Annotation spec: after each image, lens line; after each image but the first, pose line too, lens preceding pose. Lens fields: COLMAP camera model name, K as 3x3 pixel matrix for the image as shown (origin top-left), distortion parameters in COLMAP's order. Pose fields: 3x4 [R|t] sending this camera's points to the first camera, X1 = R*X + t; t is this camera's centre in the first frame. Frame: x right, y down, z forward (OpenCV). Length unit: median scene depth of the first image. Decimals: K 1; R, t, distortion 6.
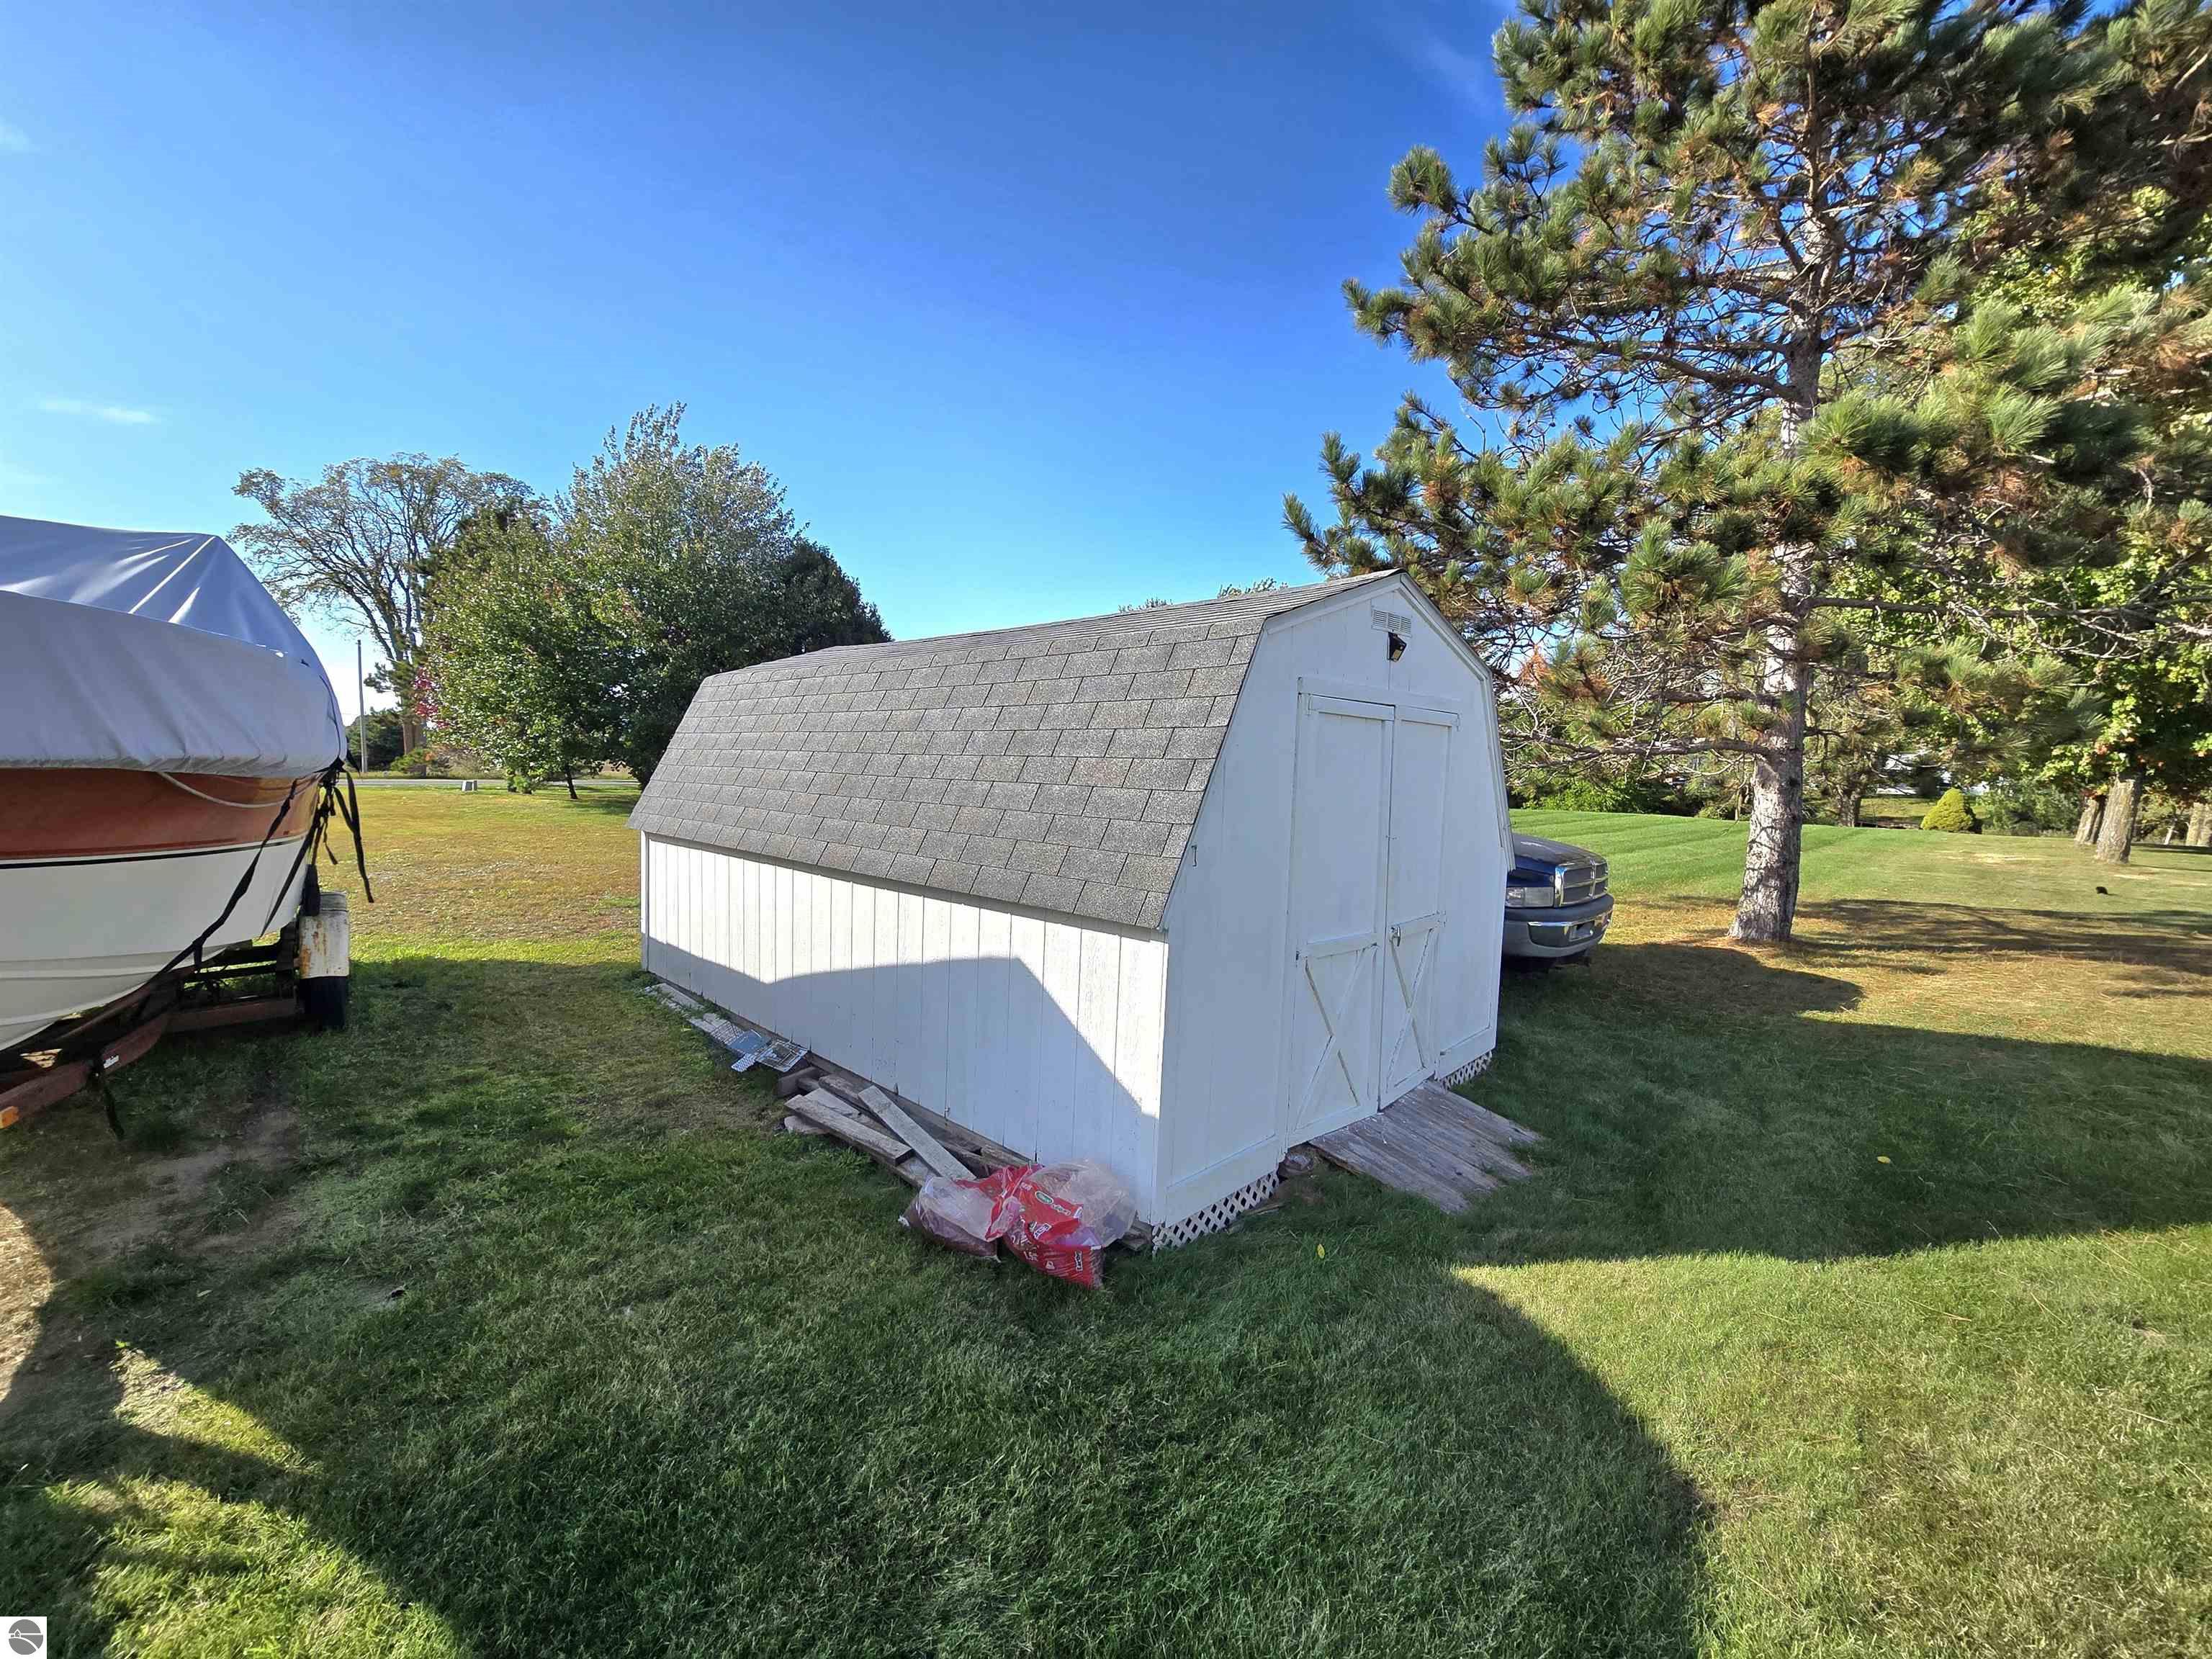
lens RADIAL K [[892.3, 0, 1116.6], [0, 892.3, 829.9], [0, 0, 1]] dist [0.001627, 0.000707]
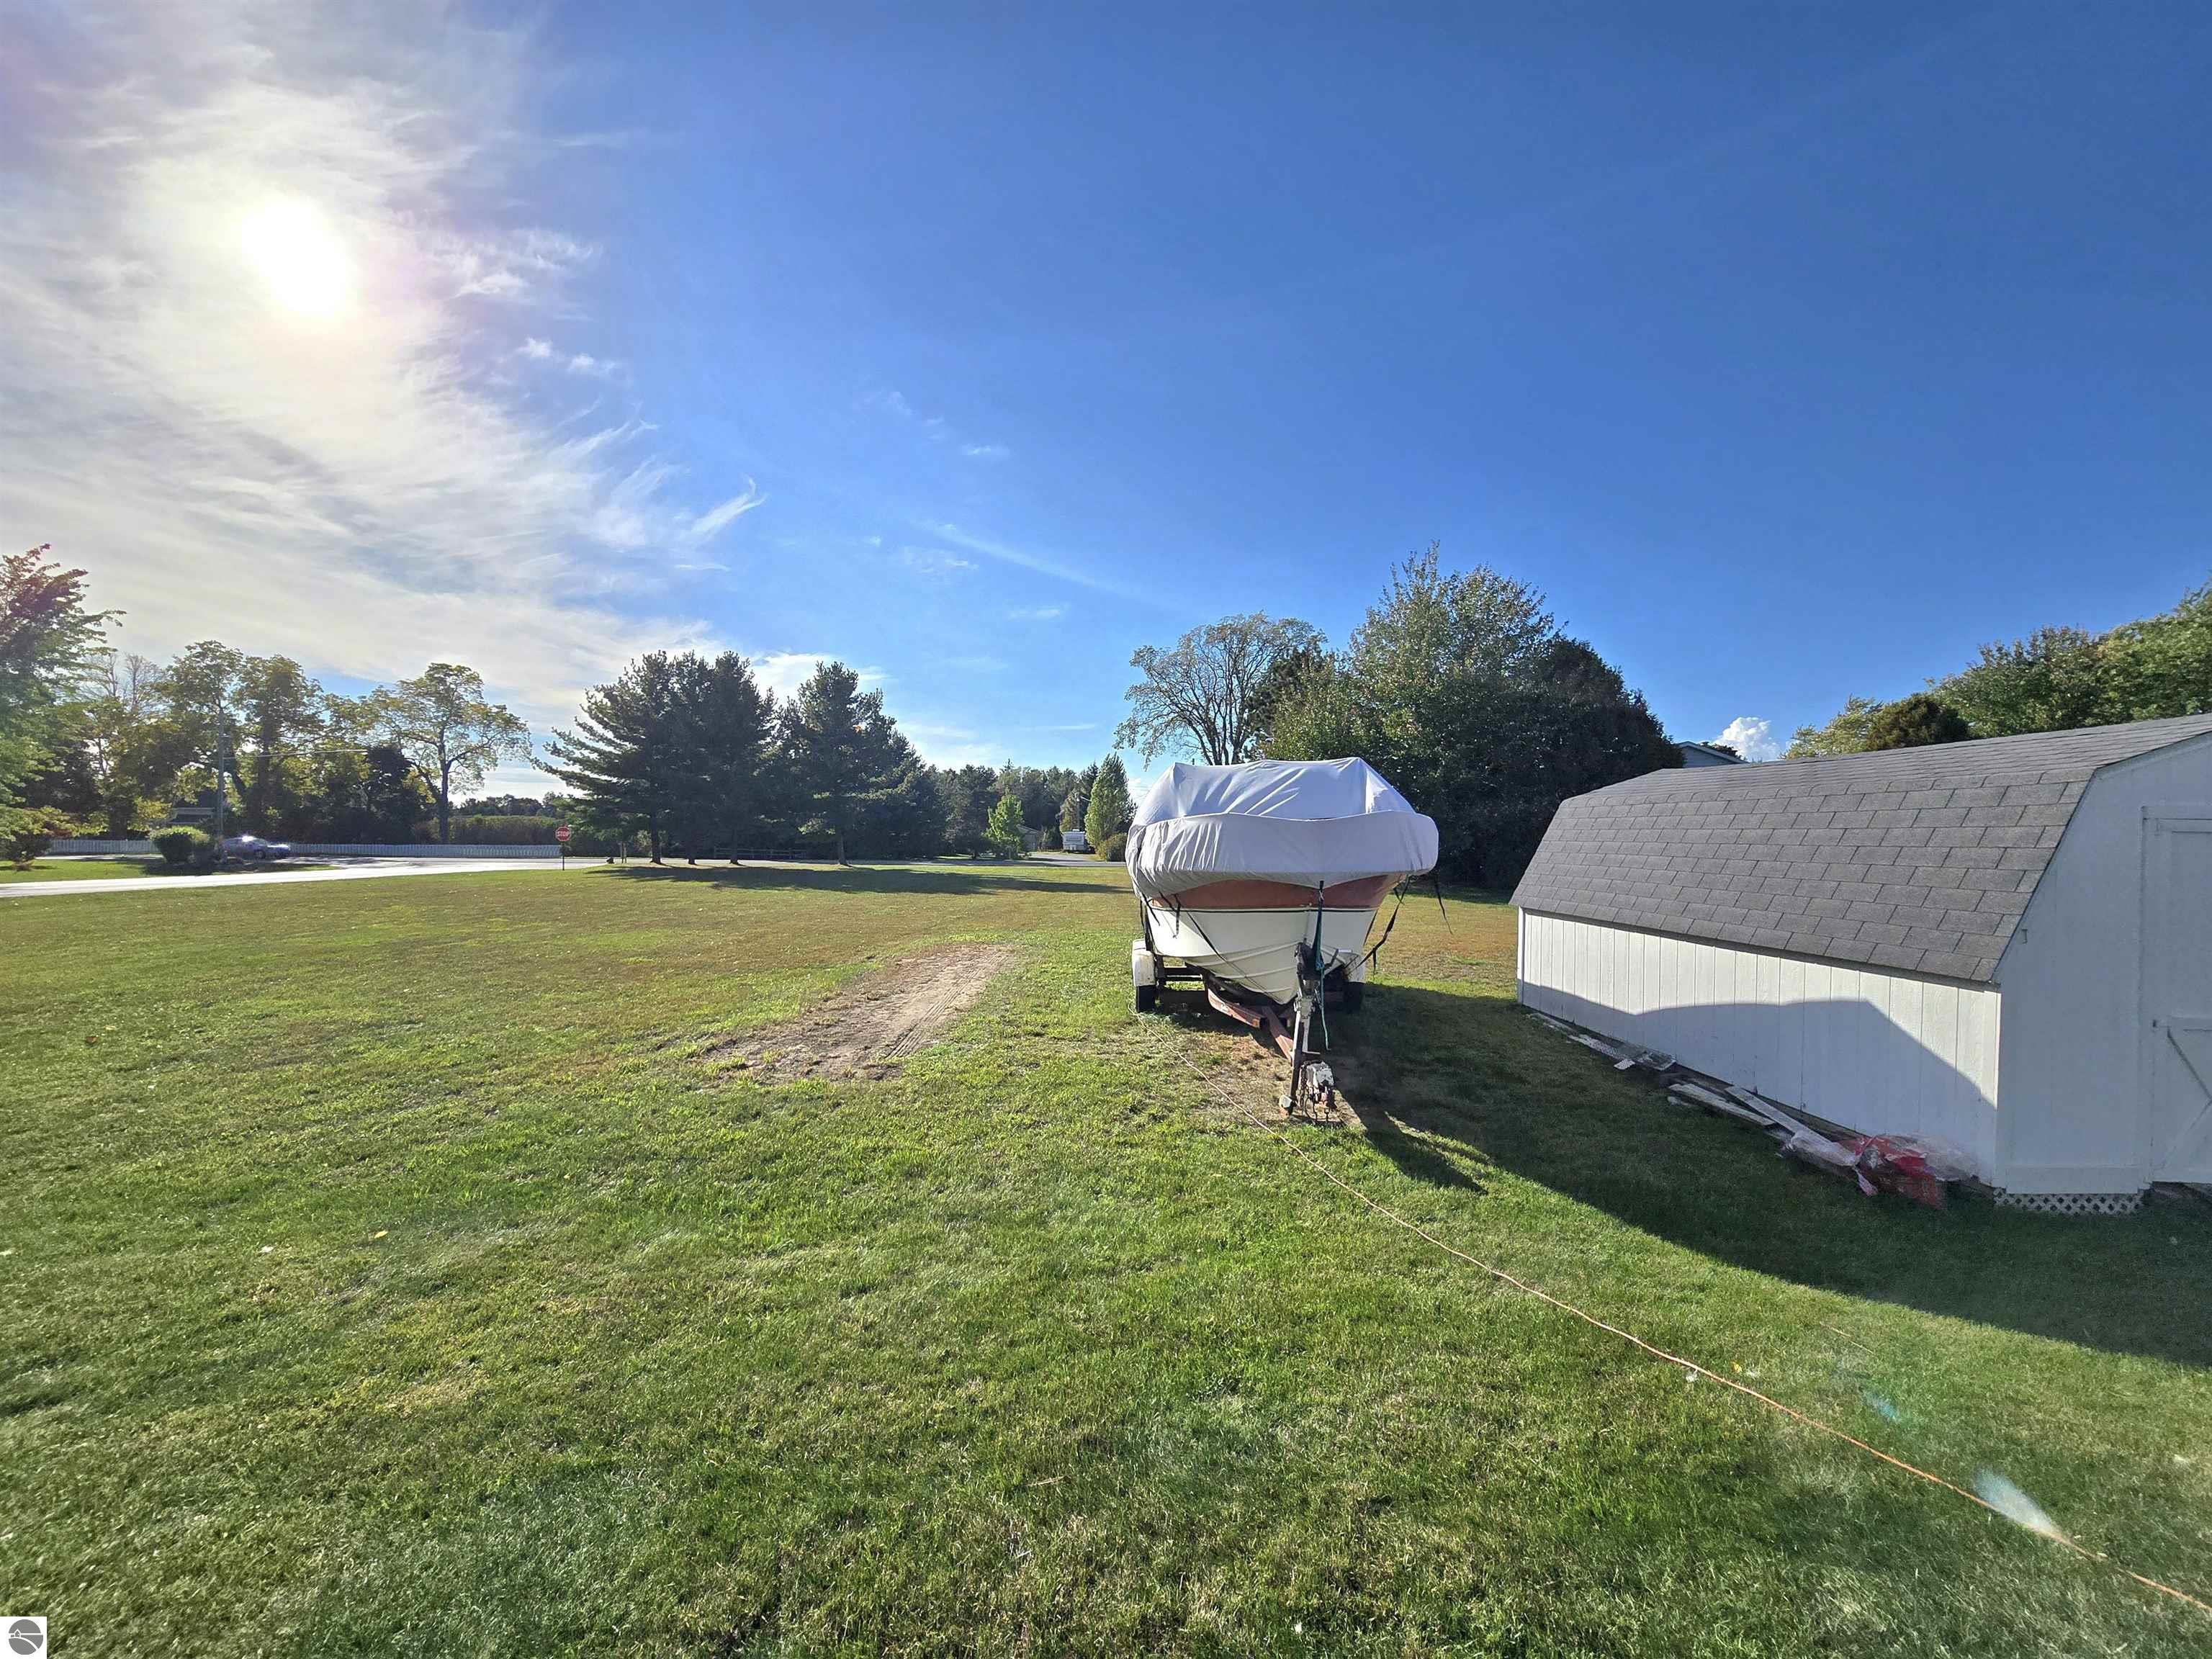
lens RADIAL K [[892.3, 0, 1116.6], [0, 892.3, 829.9], [0, 0, 1]] dist [0.001627, 0.000707]
pose [[0.714301, -0.023053, -0.699459, 0.039265], [-0.042751, 0.996153, -0.076489, 0.023140], [0.698532, 0.084539, 0.710567, -0.826472]]
